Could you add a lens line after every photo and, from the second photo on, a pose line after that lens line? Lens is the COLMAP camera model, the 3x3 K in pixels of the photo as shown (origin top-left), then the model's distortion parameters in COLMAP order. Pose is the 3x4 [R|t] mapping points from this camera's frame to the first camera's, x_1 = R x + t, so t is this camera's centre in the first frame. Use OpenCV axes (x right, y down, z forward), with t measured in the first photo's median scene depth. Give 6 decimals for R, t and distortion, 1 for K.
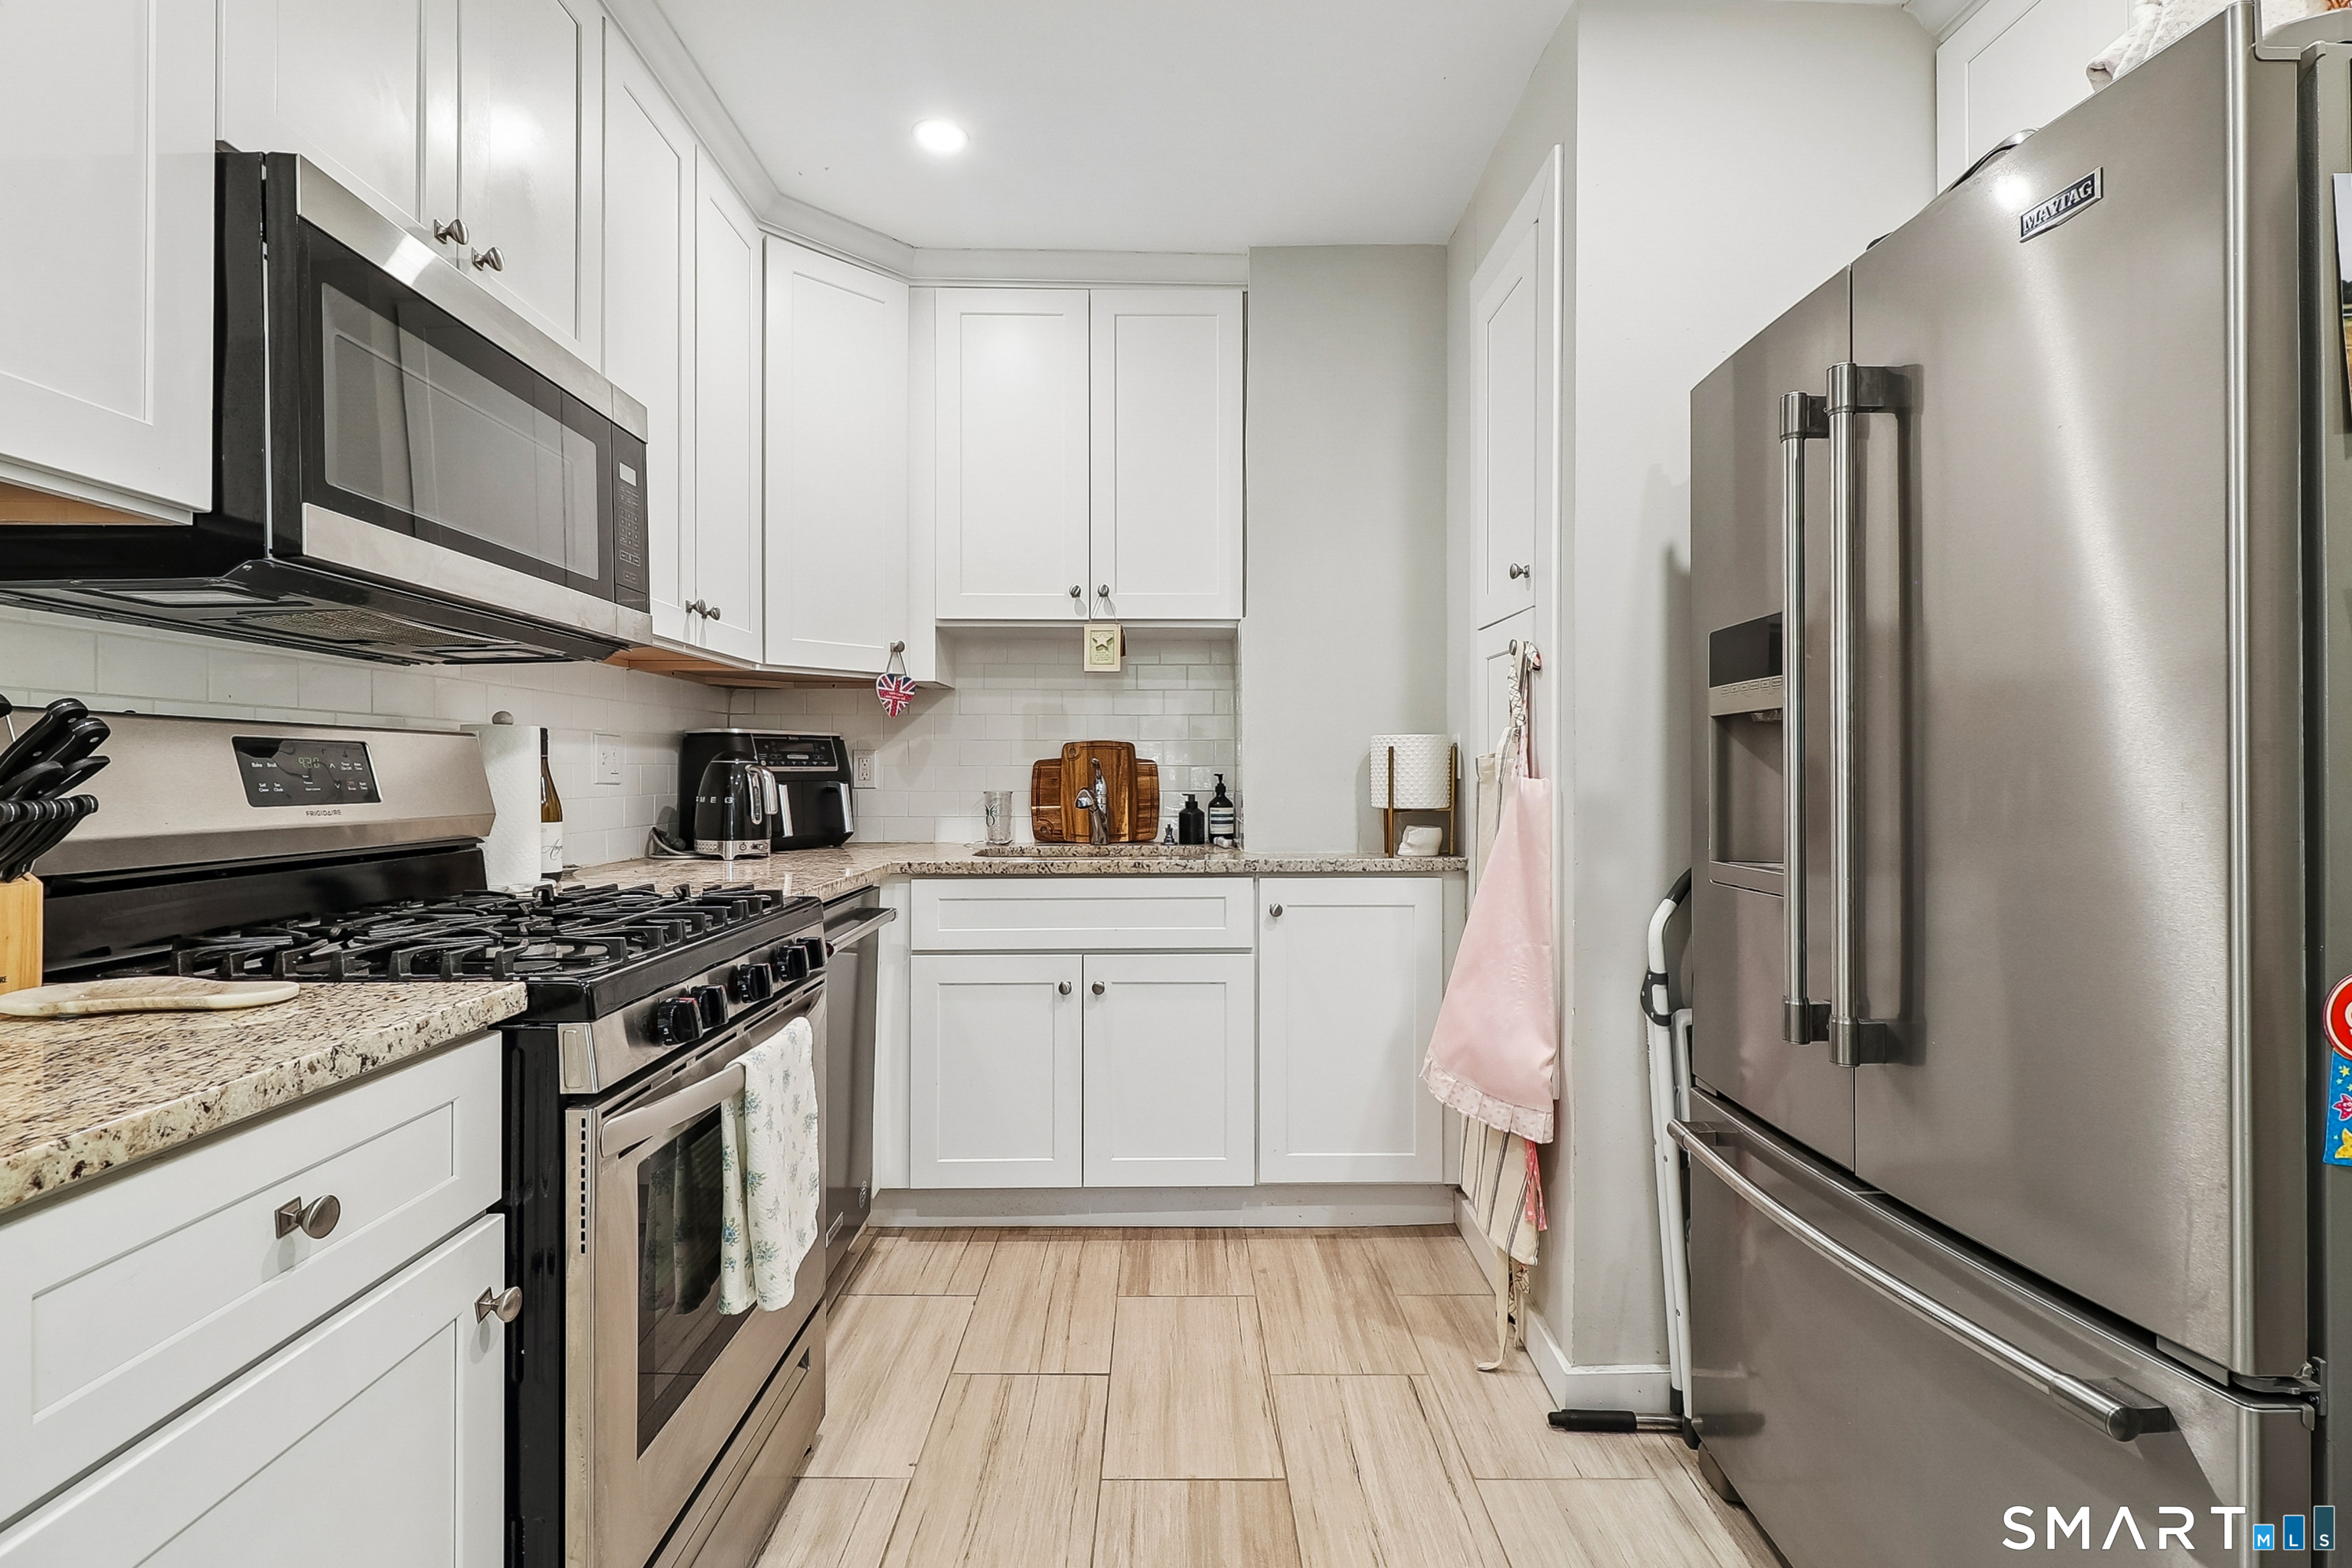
lens RADIAL K [[1083.6, 0, 1177.8], [0, 1083.6, 776.4], [0, 0, 1]] dist [0.000981, 0.000157]
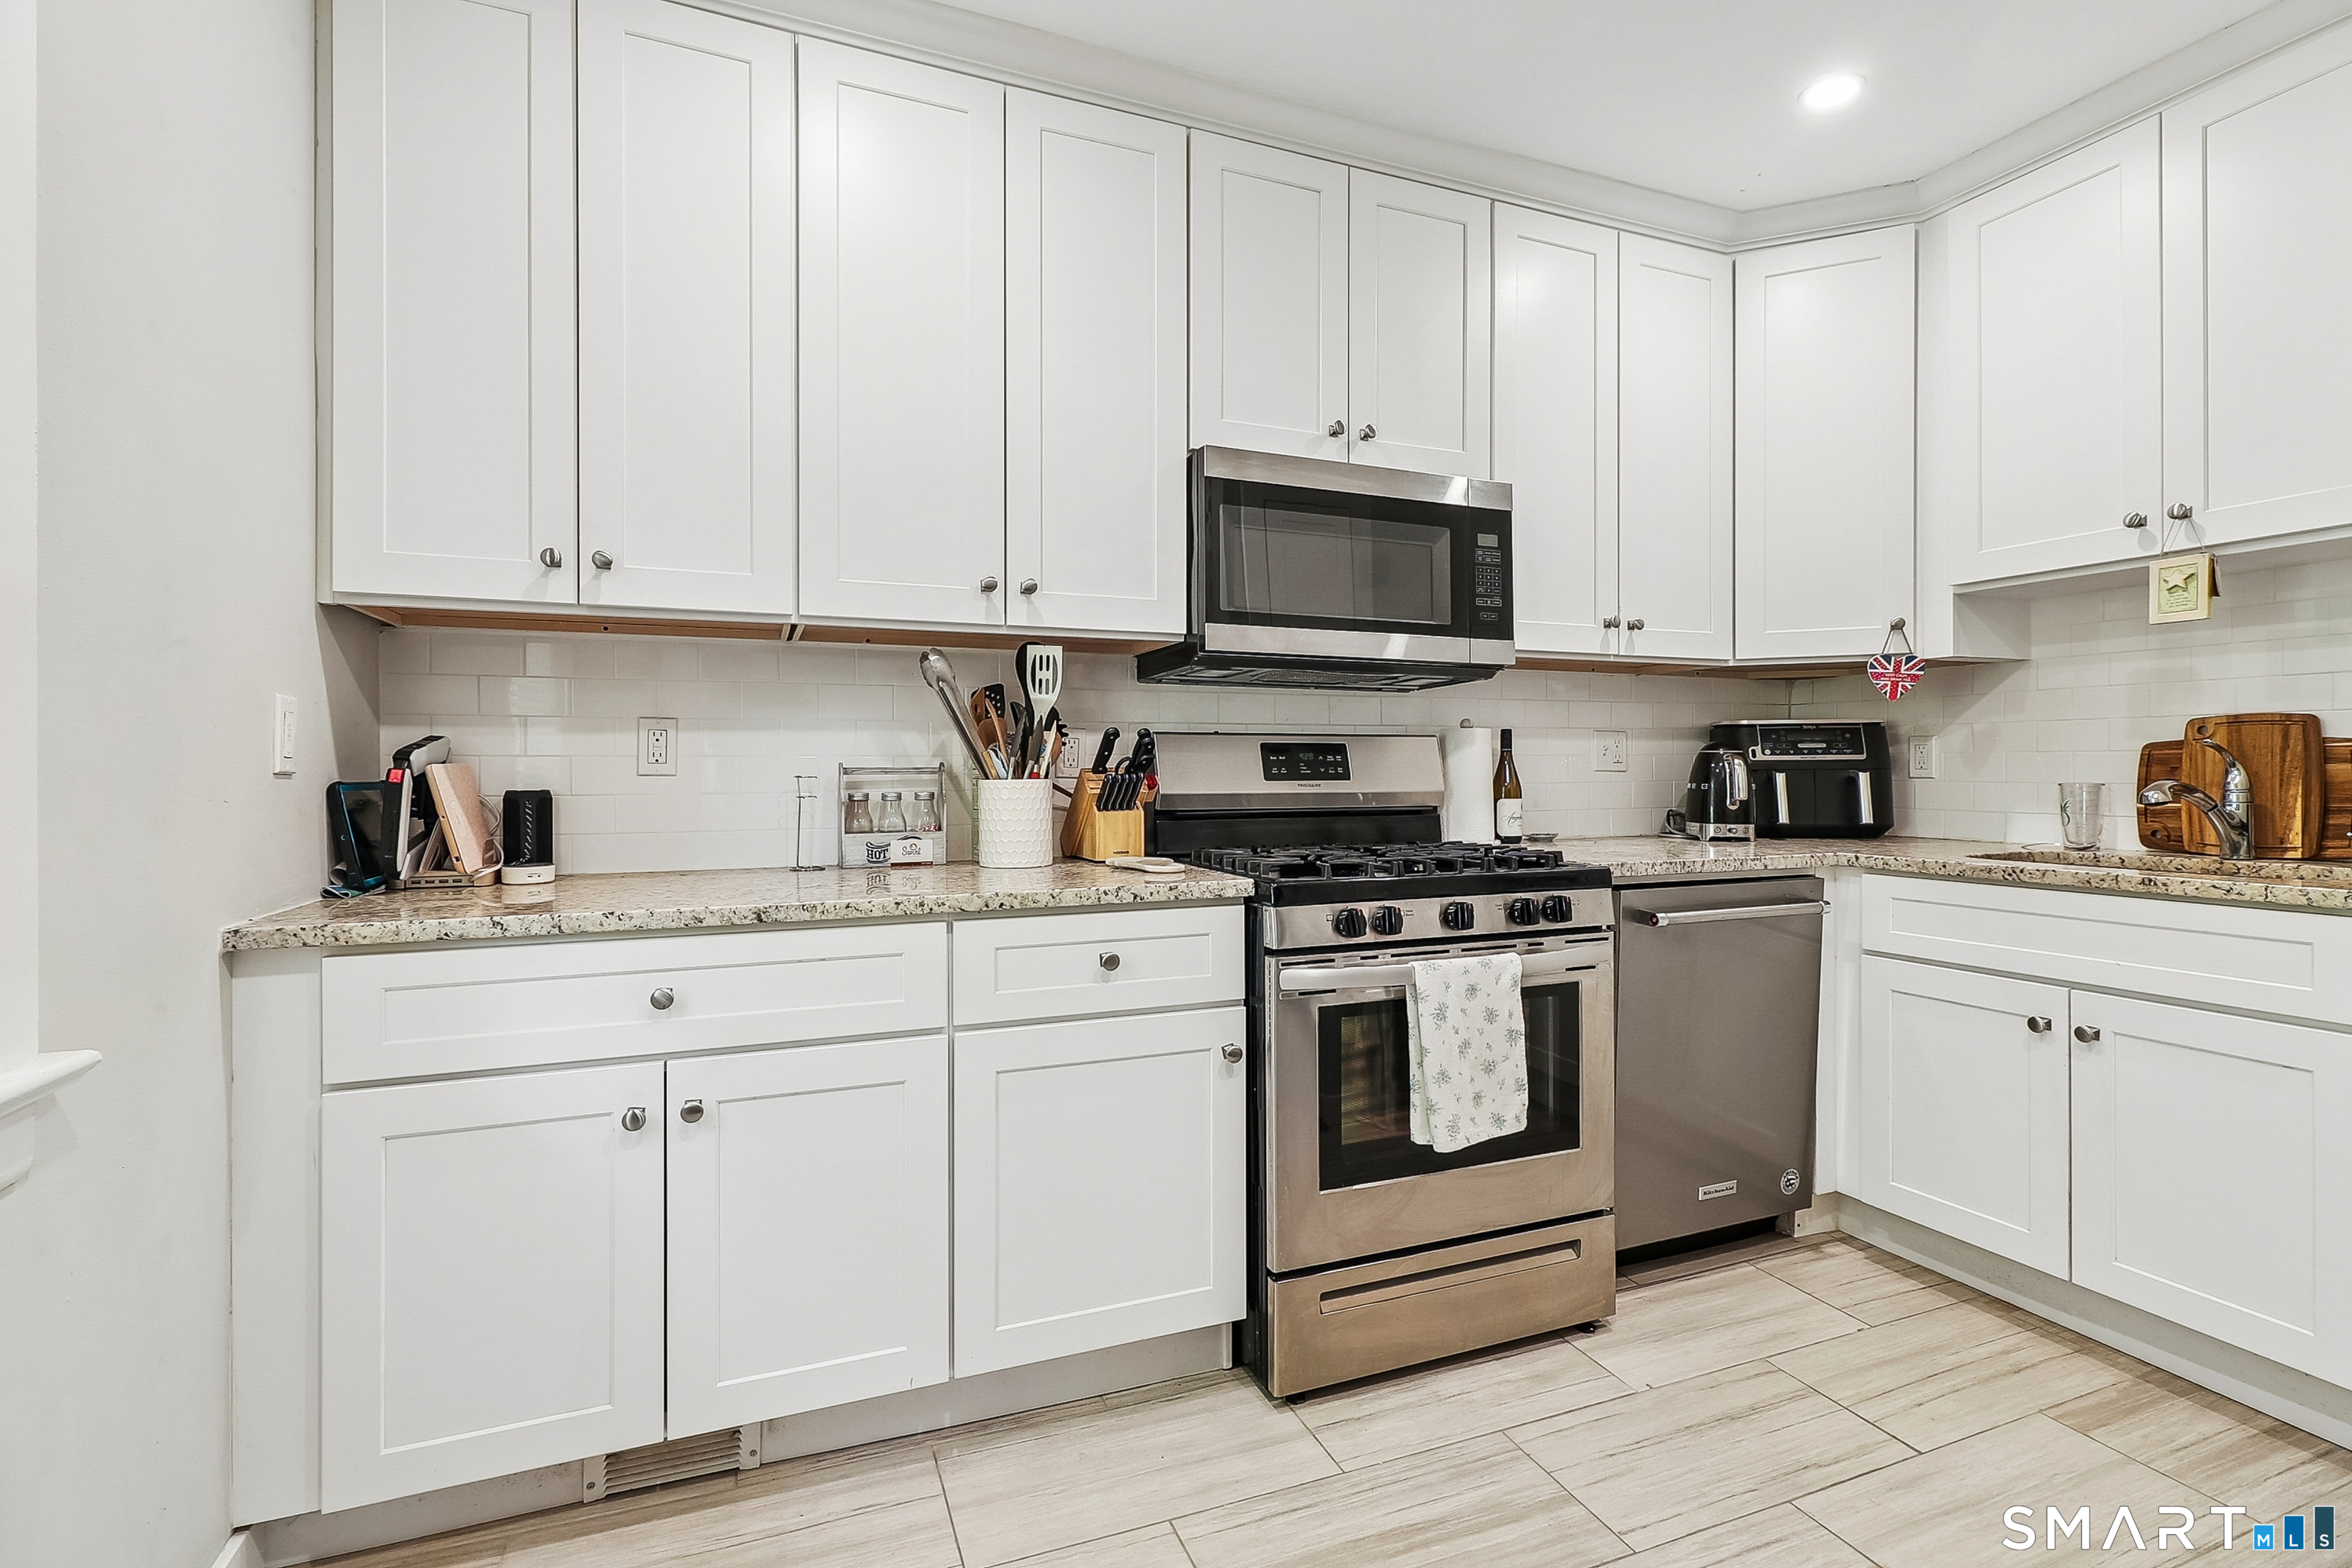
lens RADIAL K [[1083.6, 0, 1179.8], [0, 1083.6, 776.1], [0, 0, 1]] dist [0.000981, 0.000157]
pose [[0.351078, 0.005517, -0.936330, 0.422886], [-0.000086, 0.999983, 0.005860, 0.004862], [0.936346, -0.001977, 0.351073, 0.113204]]
